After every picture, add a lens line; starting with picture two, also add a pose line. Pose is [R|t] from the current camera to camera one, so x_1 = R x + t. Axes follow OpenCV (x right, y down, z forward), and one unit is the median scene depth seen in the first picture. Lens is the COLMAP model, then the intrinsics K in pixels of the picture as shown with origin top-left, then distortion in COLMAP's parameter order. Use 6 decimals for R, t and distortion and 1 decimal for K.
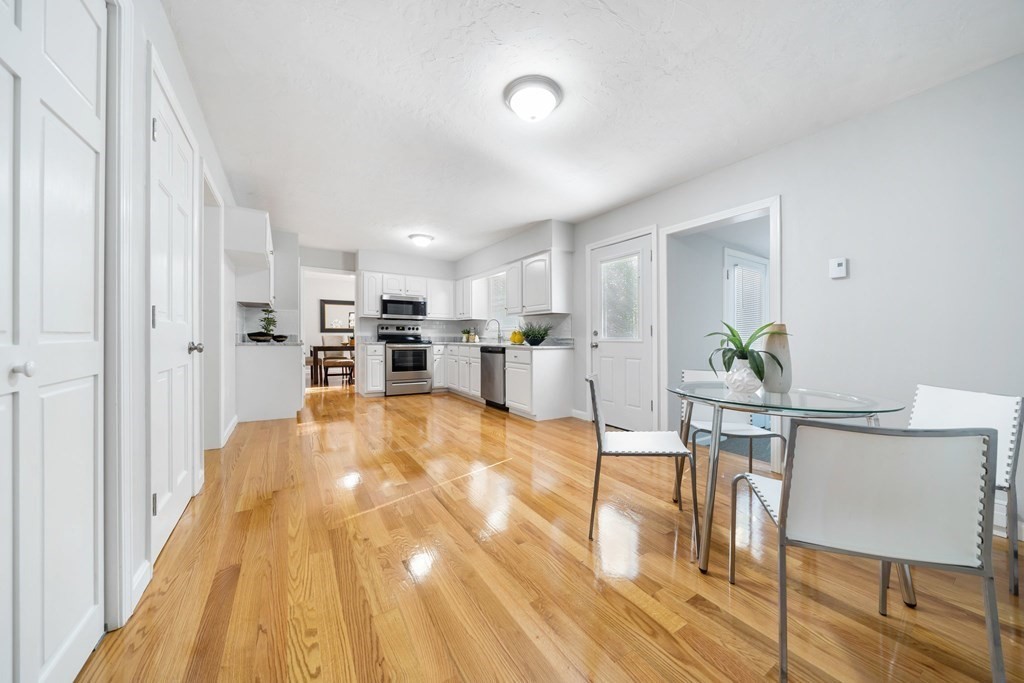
lens RADIAL K [[362.6, 0, 513.3], [0, 362.6, 345.2], [0, 0, 1]] dist [-0.010548, 0.000516]
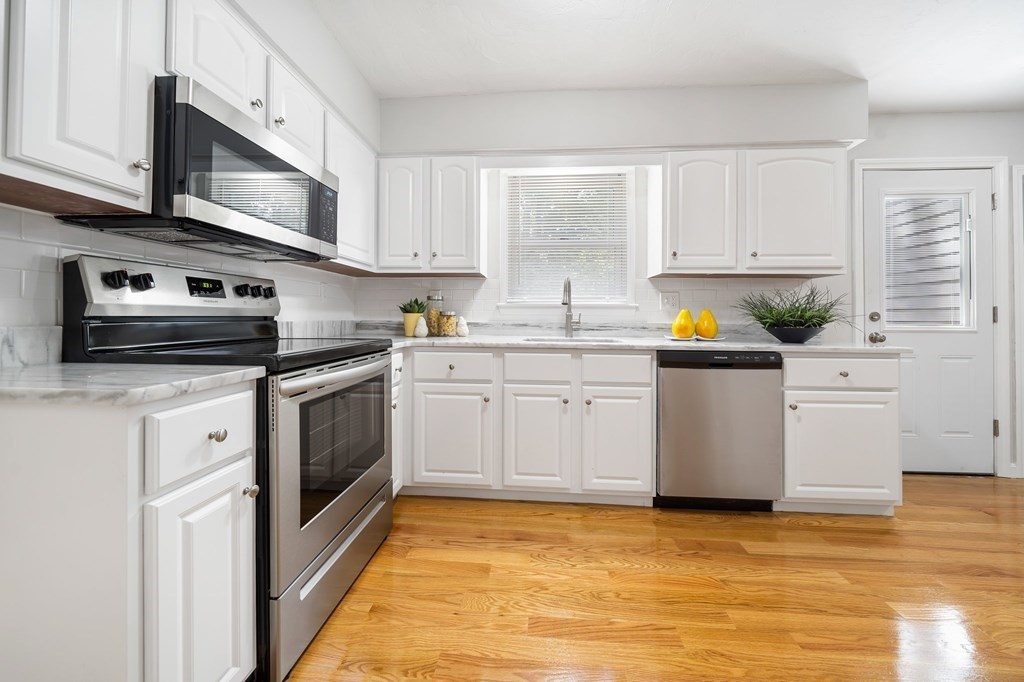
lens RADIAL K [[362.6, 0, 508.8], [0, 362.6, 316.4], [0, 0, 1]] dist [-0.010548, 0.000516]
pose [[0.601600, -0.005582, 0.798778, -0.414917], [0.012999, 0.999912, -0.002803, -0.028609], [-0.798692, 0.012069, 0.601619, 0.809385]]
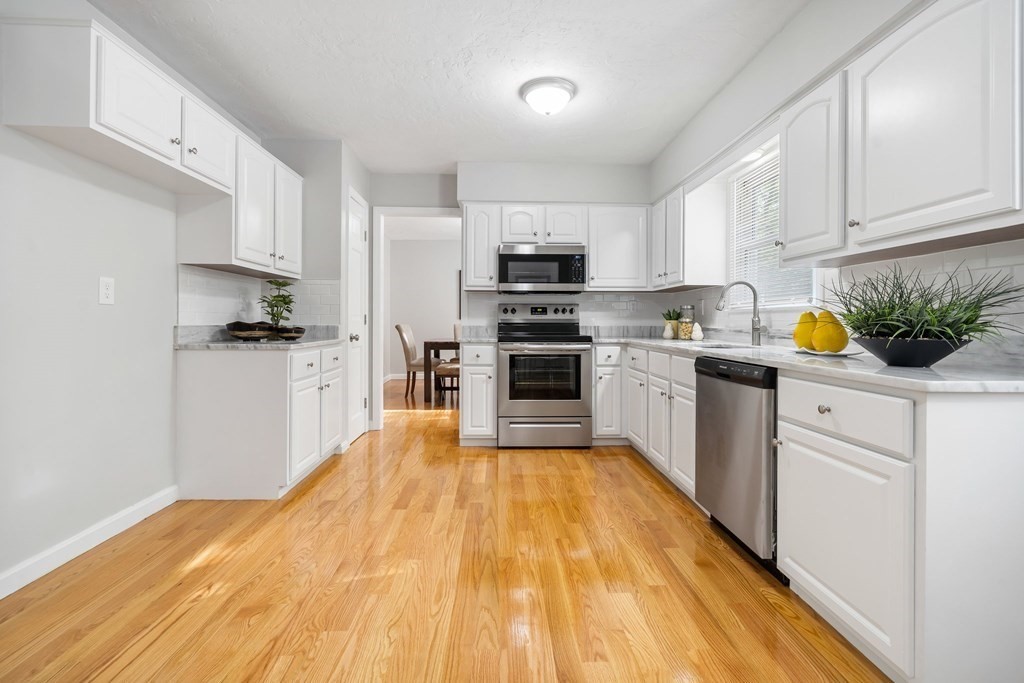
lens RADIAL K [[463.3, 0, 515.8], [0, 463.3, 333.0], [0, 0, 1]] dist [-0.000871, -0.000237]
pose [[0.866607, 0.004733, -0.498970, -0.015077], [-0.003589, 0.999988, 0.003253, -0.018170], [0.498979, -0.001028, 0.866613, 0.461818]]
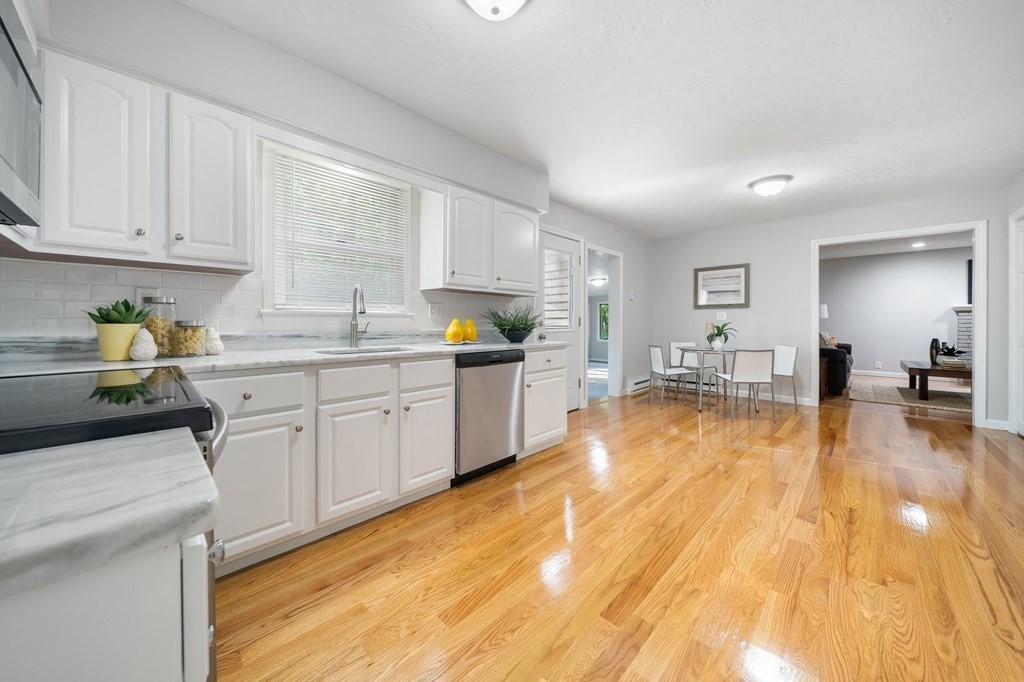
lens RADIAL K [[362.6, 0, 501.4], [0, 362.6, 325.1], [0, 0, 1]] dist [-0.010548, 0.000516]
pose [[-0.219970, -0.018546, 0.975330, -0.461012], [0.012077, 0.999691, 0.021733, -0.035993], [-0.975432, 0.016560, -0.219678, 0.935436]]
